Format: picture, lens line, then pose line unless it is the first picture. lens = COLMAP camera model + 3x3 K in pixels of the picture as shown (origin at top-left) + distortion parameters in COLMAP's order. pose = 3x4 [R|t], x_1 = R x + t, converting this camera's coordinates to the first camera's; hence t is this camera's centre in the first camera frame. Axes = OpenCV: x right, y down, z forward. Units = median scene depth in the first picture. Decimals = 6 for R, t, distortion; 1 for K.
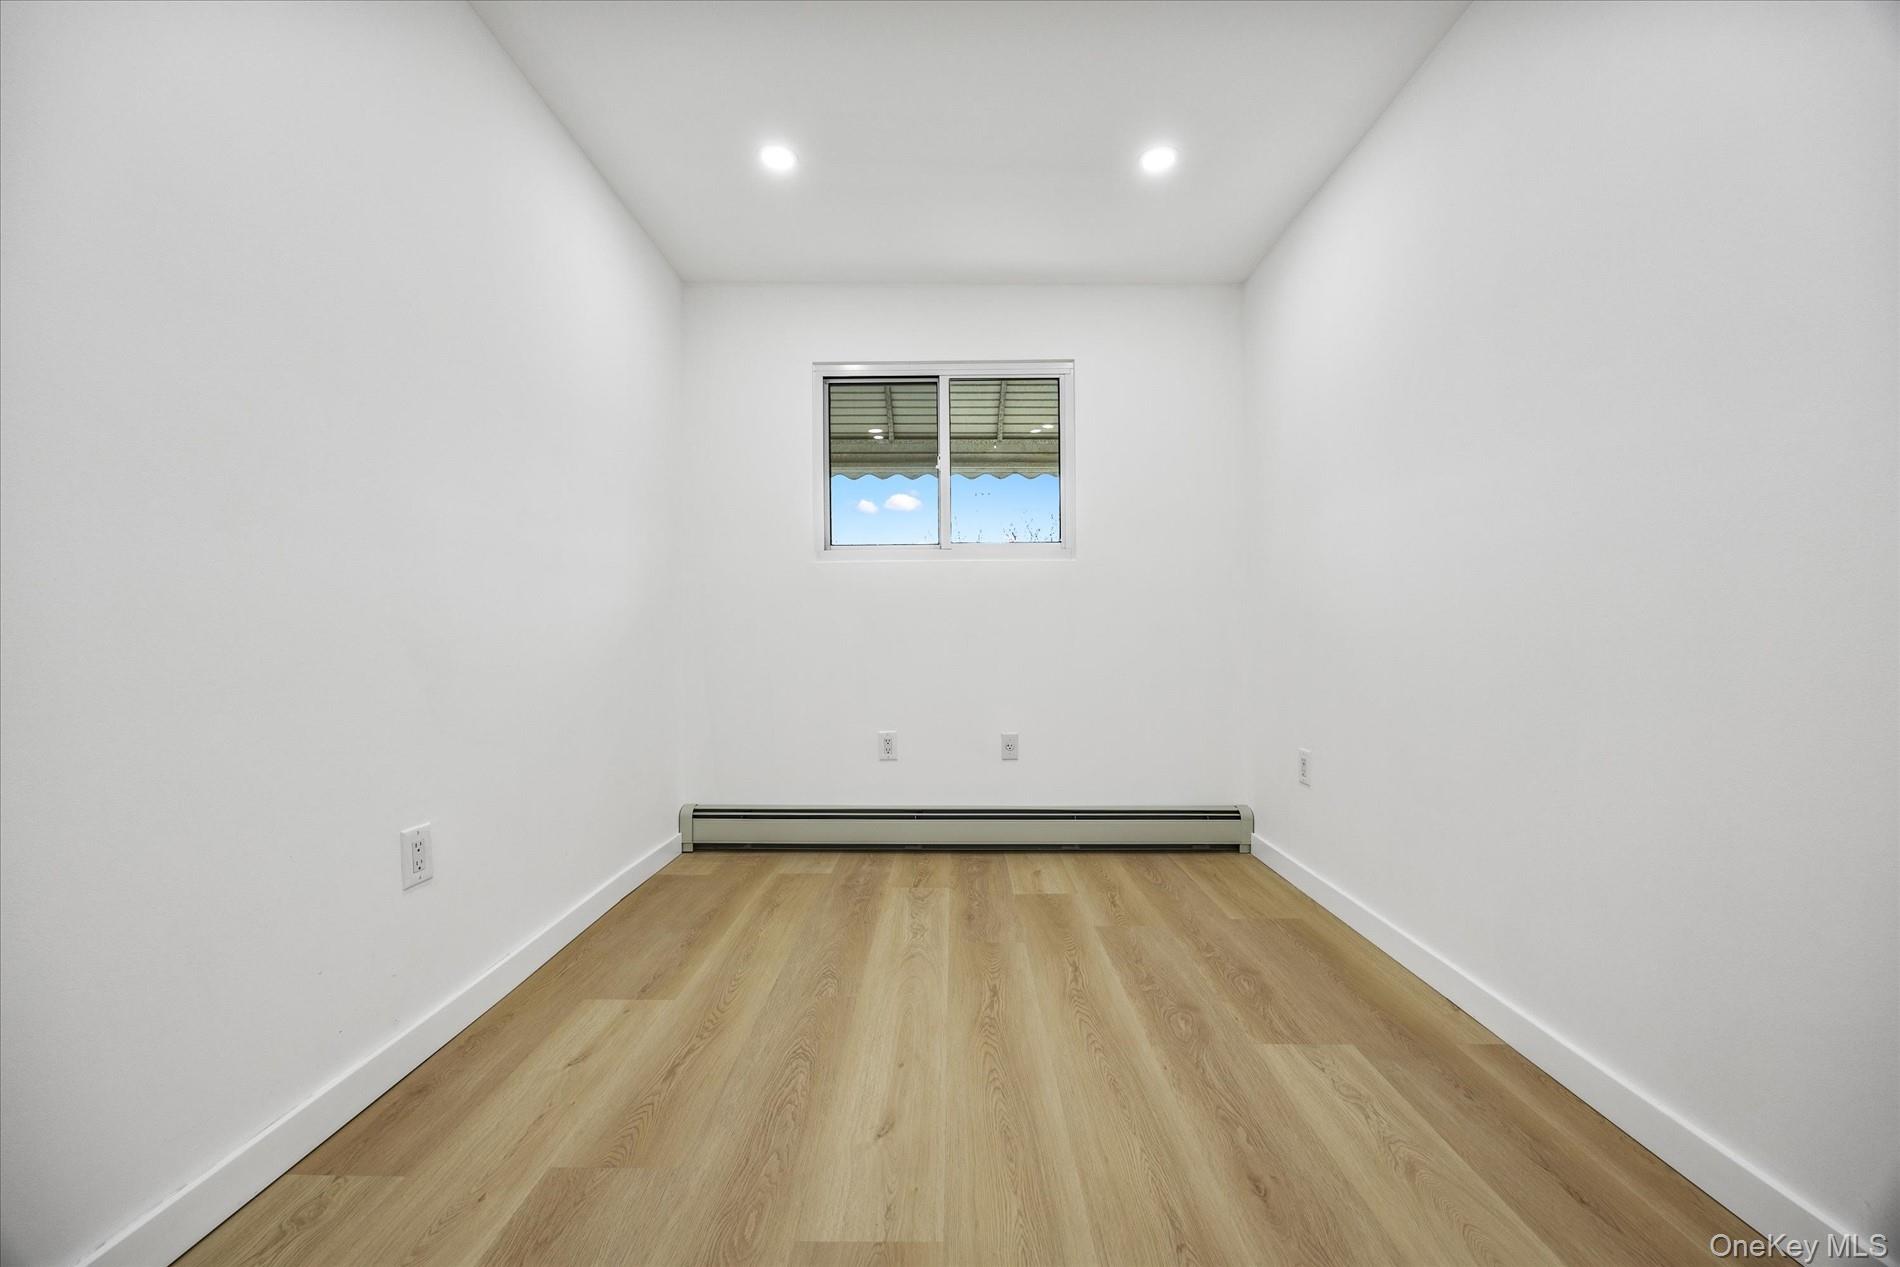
lens RADIAL K [[894.8, 0, 944.3], [0, 894.8, 627.6], [0, 0, 1]] dist [-0.002091, -0.000597]
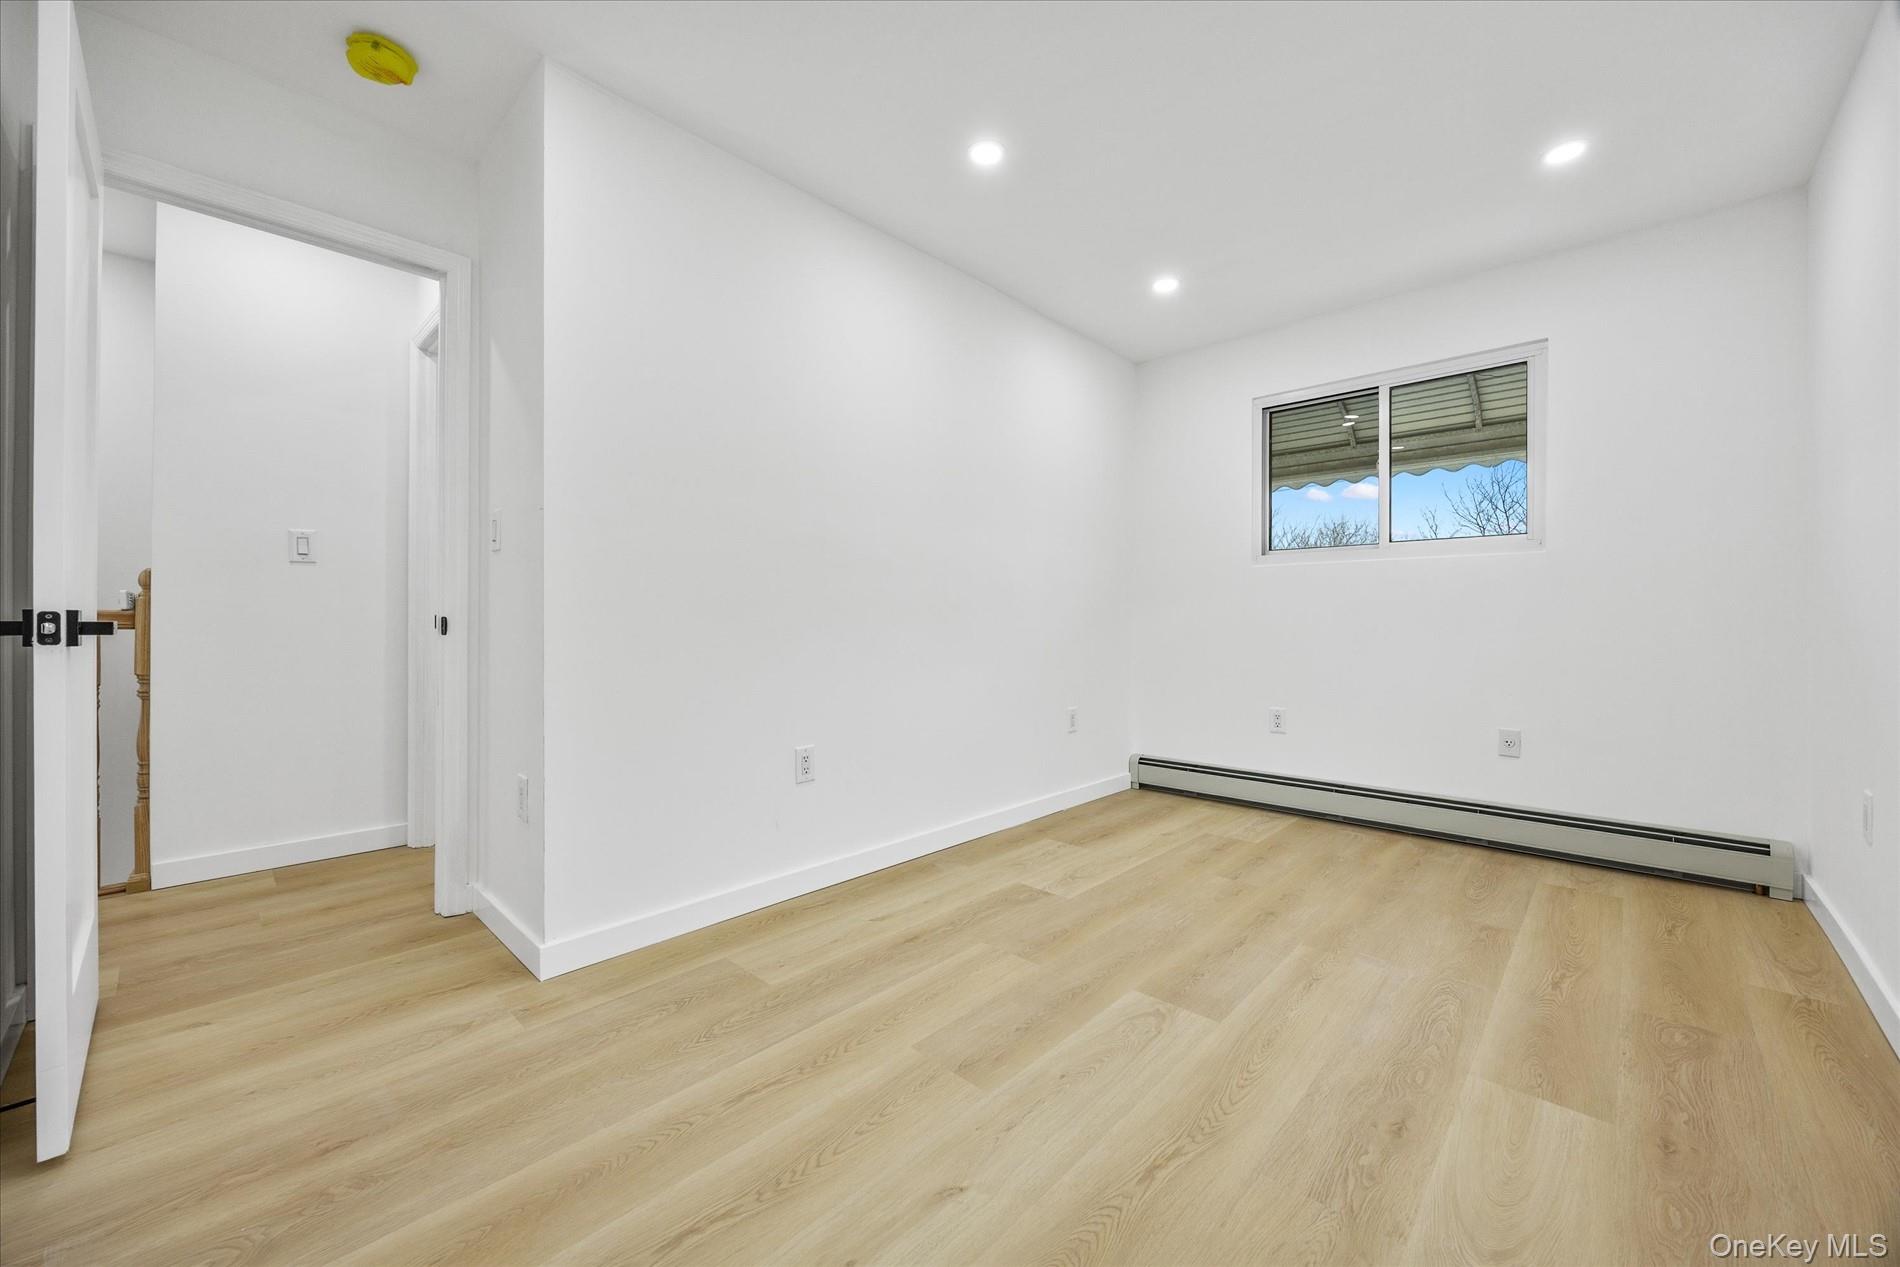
lens RADIAL K [[743.3, 0, 938.2], [0, 743.3, 634.2], [0, 0, 1]] dist [0.000734, 0.000151]
pose [[0.731072, 0.012096, -0.682193, 0.215342], [0.000780, 0.999827, 0.018564, 0.000377], [0.682299, -0.014104, 0.730937, -0.003796]]
